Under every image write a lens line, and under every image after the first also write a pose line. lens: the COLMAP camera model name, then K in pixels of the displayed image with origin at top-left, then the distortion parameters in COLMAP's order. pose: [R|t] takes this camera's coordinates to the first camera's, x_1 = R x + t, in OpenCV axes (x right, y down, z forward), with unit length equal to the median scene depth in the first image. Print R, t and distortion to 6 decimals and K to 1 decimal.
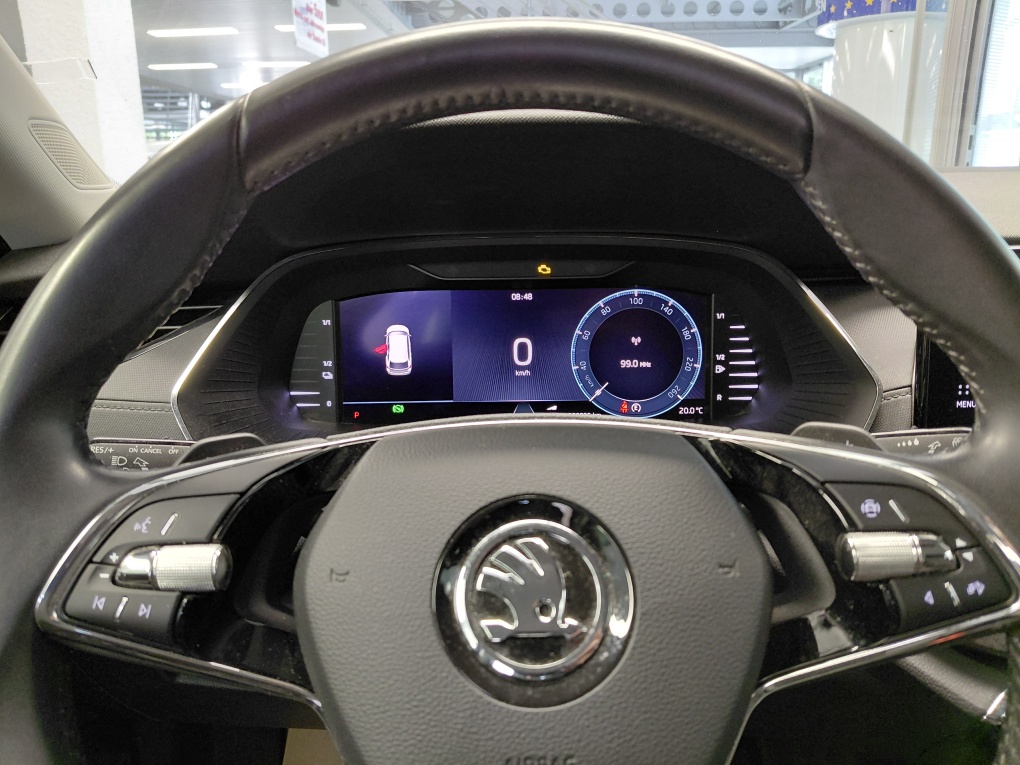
lens RADIAL K [[754.2, 0, 504.5], [0, 754.2, 381.5], [0, 0, 1]] dist [0.051962, -0.103081]
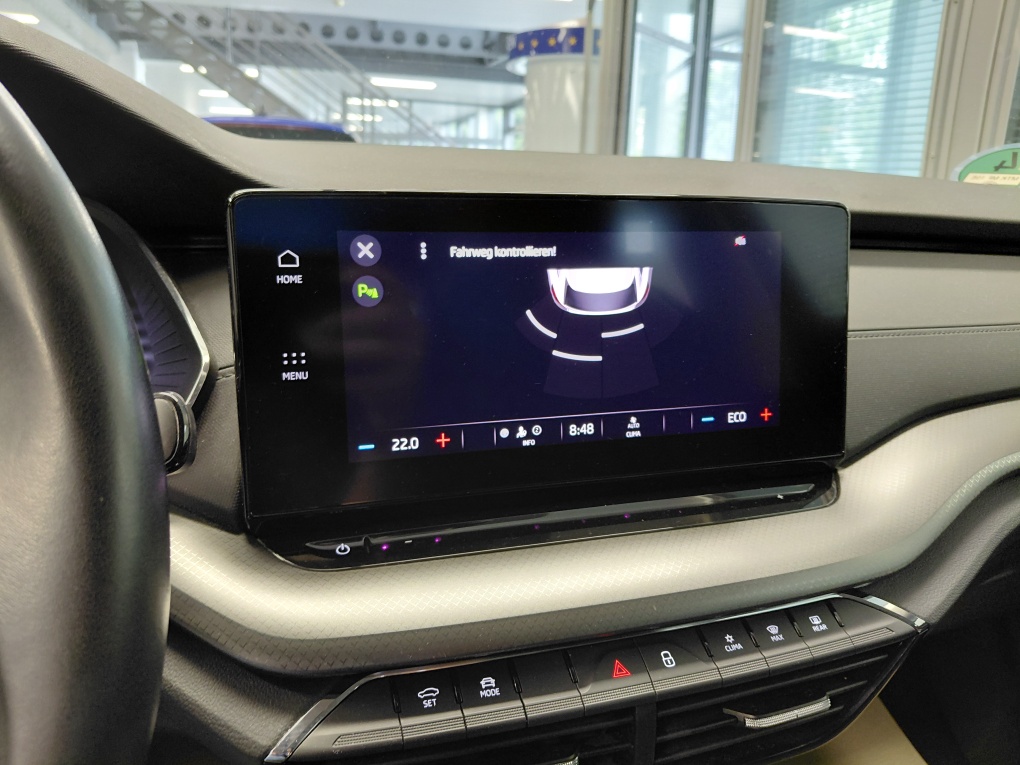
lens RADIAL K [[769.2, 0, 492.7], [0, 769.2, 379.2], [0, 0, 1]] dist [0.035848, -0.101587]
pose [[0.947990, -0.034472, 0.316429, 0.431785], [0.046608, 0.998436, -0.030862, 0.055588], [-0.314870, 0.044005, 0.948114, 0.093498]]
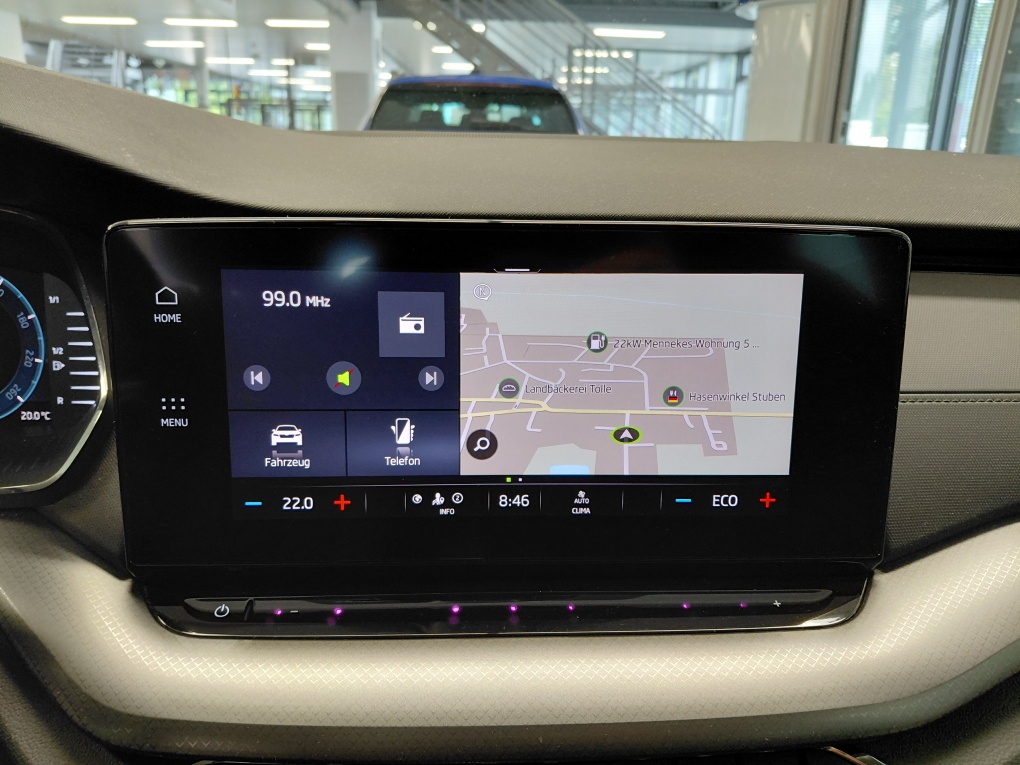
lens RADIAL K [[765.5, 0, 501.7], [0, 765.5, 390.9], [0, 0, 1]] dist [0.029082, -0.081647]
pose [[0.997836, 0.020868, 0.062346, 0.706263], [-0.023246, 0.999020, 0.037667, -0.031263], [-0.061498, -0.039035, 0.997344, 0.156185]]
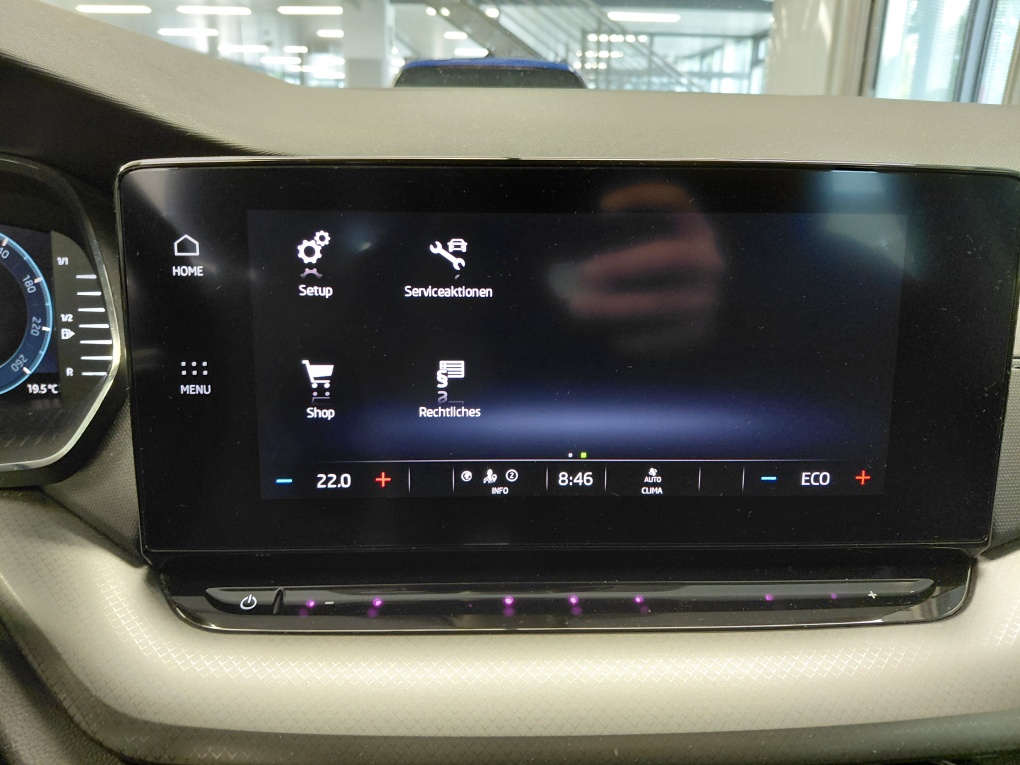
lens RADIAL K [[770.7, 0, 504.2], [0, 770.7, 376.0], [0, 0, 1]] dist [0.017854, -0.065338]
pose [[0.998642, 0.019319, 0.048379, 0.675828], [-0.021001, 0.999184, 0.034499, -0.009858], [-0.047673, -0.035468, 0.998233, 0.227262]]
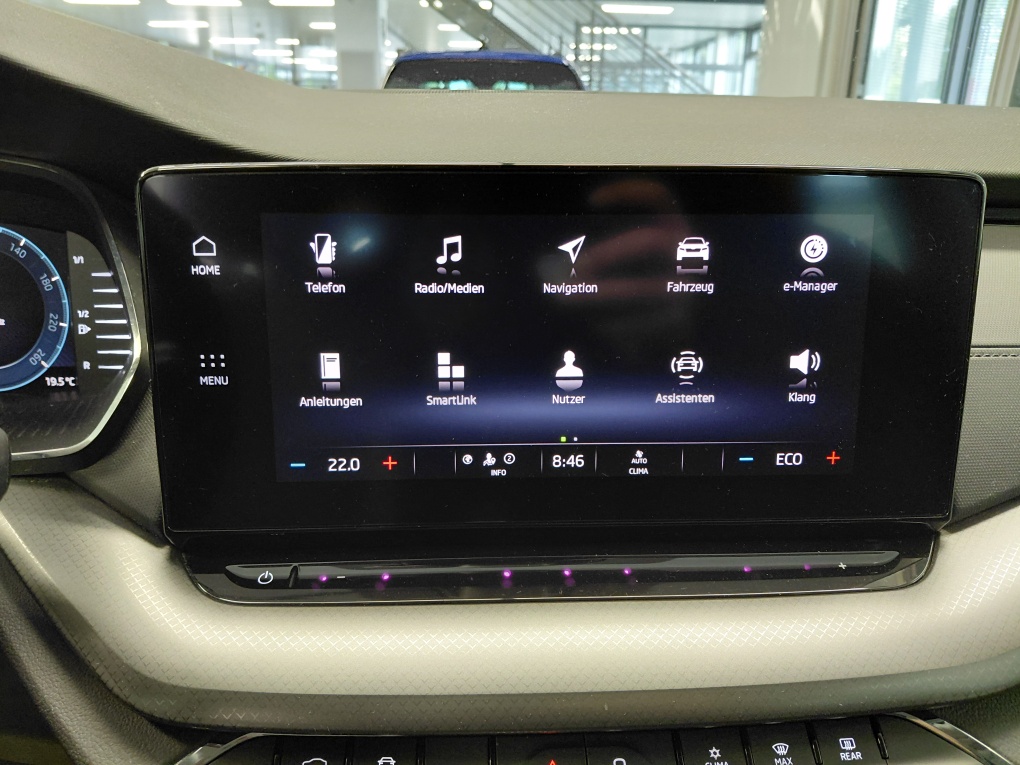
lens RADIAL K [[765.0, 0, 511.9], [0, 765.0, 385.9], [0, 0, 1]] dist [0.032771, -0.085784]
pose [[0.997873, 0.011524, 0.064166, 0.672606], [-0.015124, 0.998322, 0.055904, -0.008783], [-0.063414, -0.056755, 0.996372, 0.186713]]
